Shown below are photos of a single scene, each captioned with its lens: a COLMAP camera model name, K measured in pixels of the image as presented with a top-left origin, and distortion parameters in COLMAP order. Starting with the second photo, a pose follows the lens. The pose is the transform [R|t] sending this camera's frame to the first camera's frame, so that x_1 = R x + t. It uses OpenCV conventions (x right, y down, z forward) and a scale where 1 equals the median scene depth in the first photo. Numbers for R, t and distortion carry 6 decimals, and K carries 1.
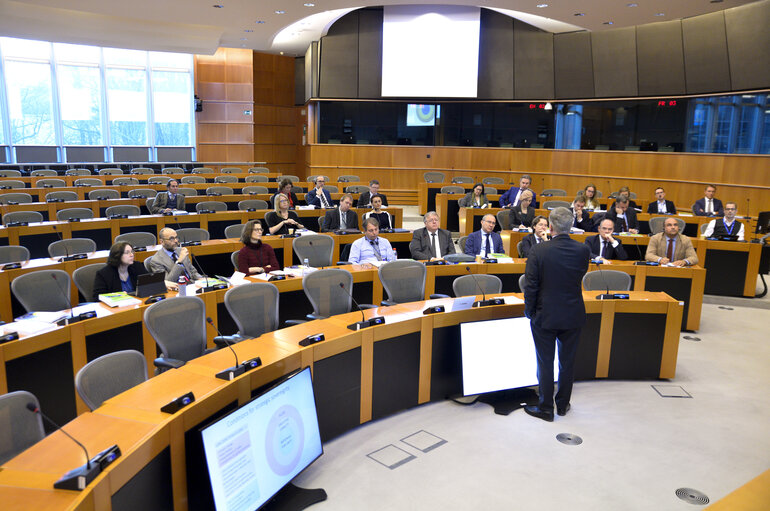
lens RADIAL K [[571.1, 0, 385.0], [0, 571.1, 255.5], [0, 0, 1]] dist [-0.090728, 0.153157]
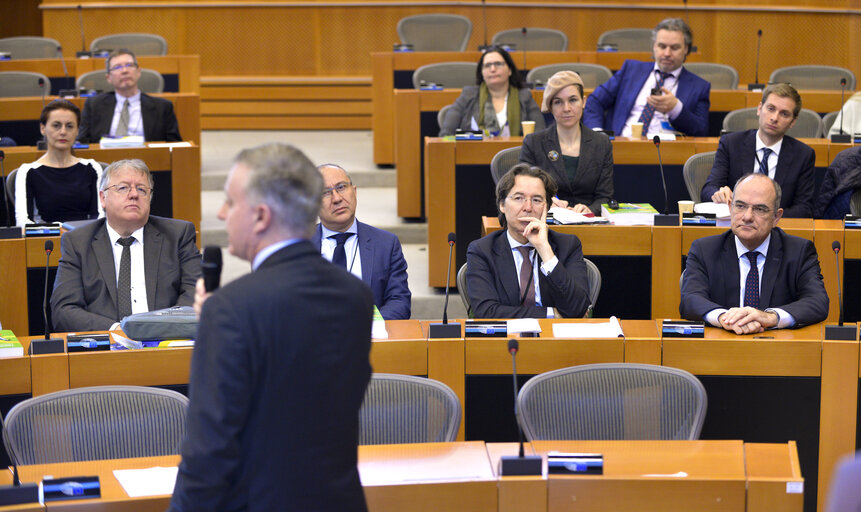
lens RADIAL K [[1958.0, 0, 430.5], [0, 1958.0, 256.0], [0, 0, 1]] dist [-0.123650, -0.594465]
pose [[0.999326, -0.018287, -0.031845, 0.256506], [0.017554, 0.999578, -0.023124, -0.004090], [0.032255, 0.022550, 0.999225, 0.042001]]
